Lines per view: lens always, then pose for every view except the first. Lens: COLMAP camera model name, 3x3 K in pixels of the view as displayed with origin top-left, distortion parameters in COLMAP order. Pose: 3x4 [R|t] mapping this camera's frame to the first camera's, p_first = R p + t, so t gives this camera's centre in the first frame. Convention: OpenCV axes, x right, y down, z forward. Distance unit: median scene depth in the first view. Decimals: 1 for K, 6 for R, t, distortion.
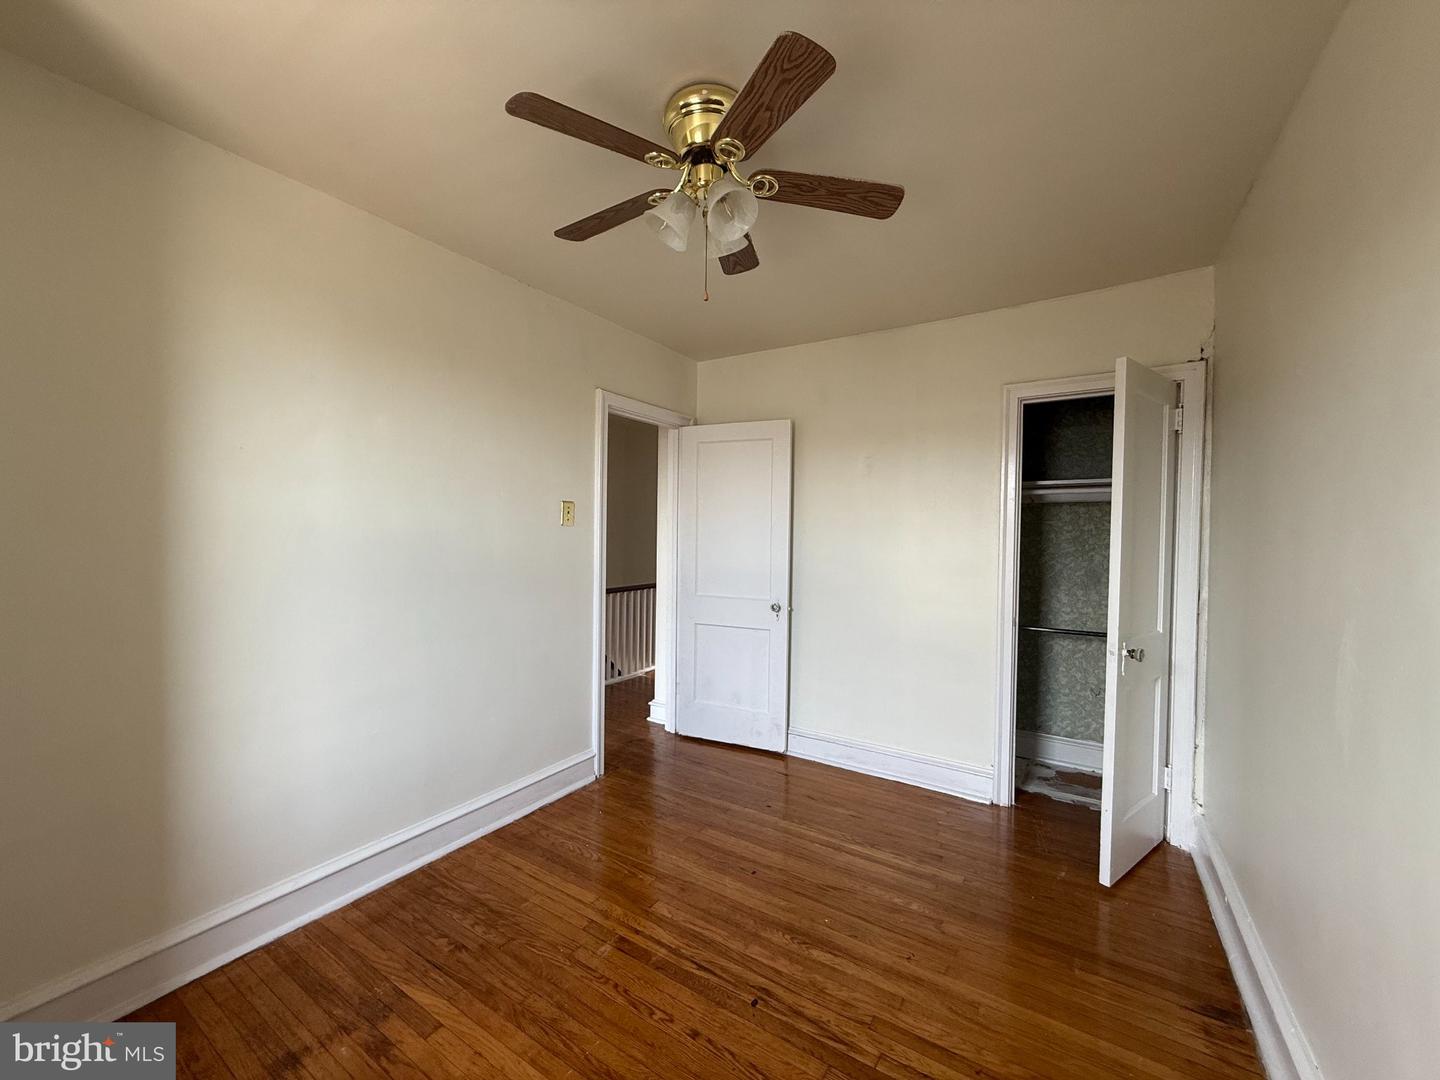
lens RADIAL K [[572.8, 0, 713.1], [0, 572.8, 539.1], [0, 0, 1]] dist [-0.003703, 0.000055]
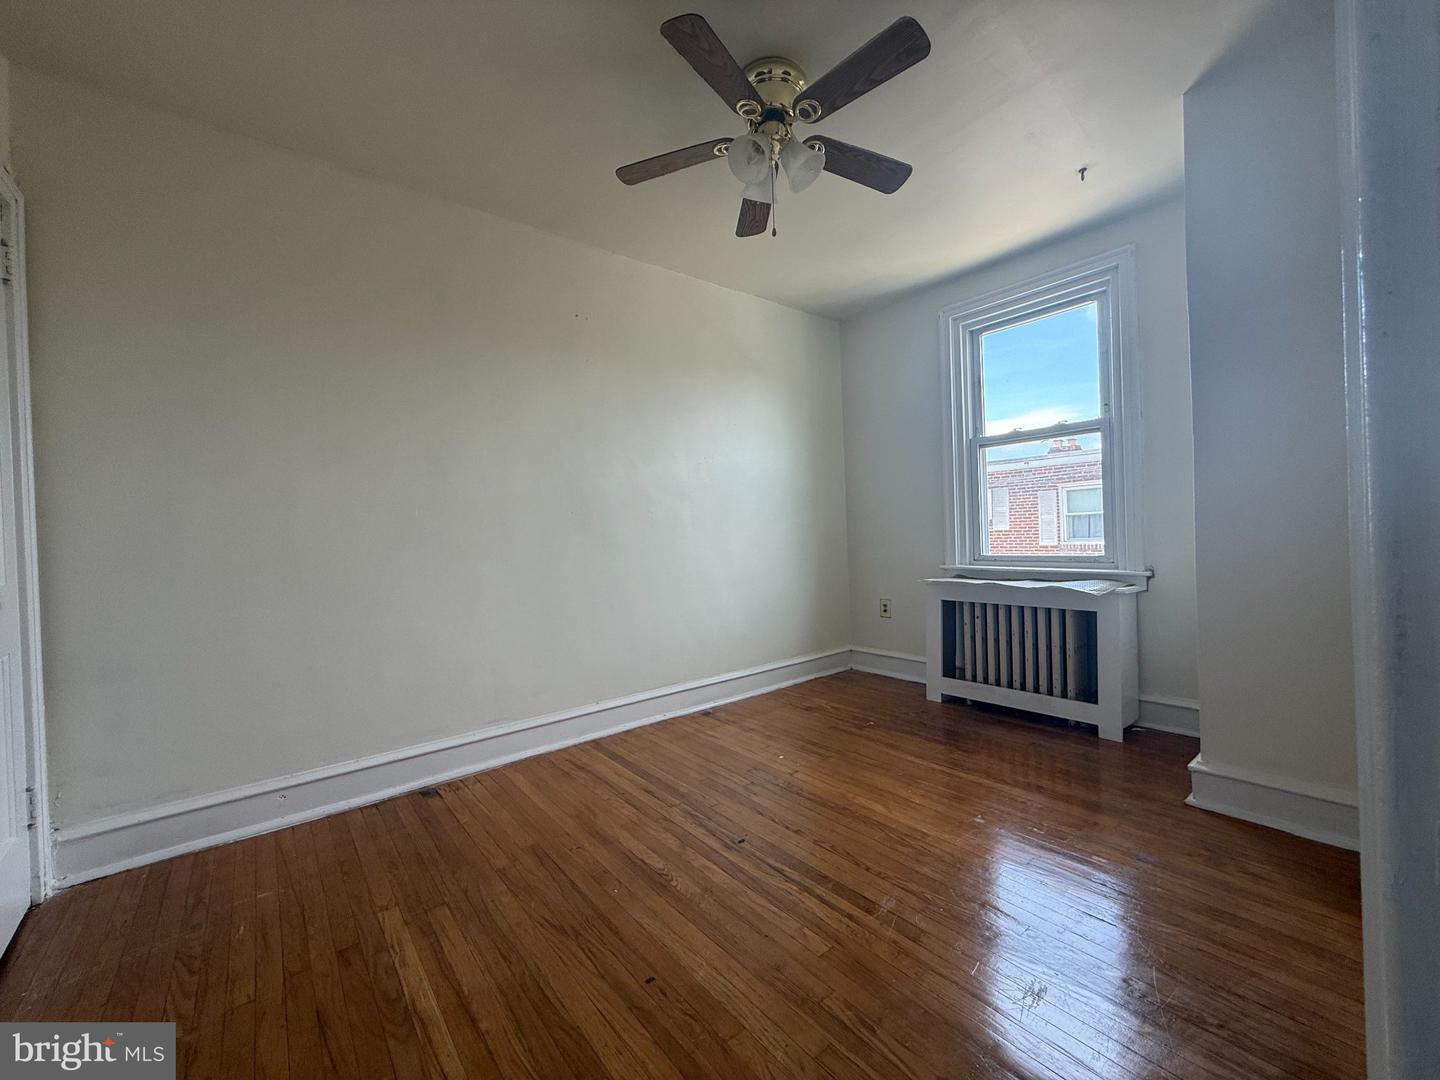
lens RADIAL K [[572.8, 0, 721.9], [0, 572.8, 537.7], [0, 0, 1]] dist [-0.003703, 0.000055]
pose [[-0.951971, 0.019534, 0.305565, -0.222389], [0.029354, 0.999189, 0.027574, 0.150182], [-0.304778, 0.035220, -0.951772, 1.838125]]
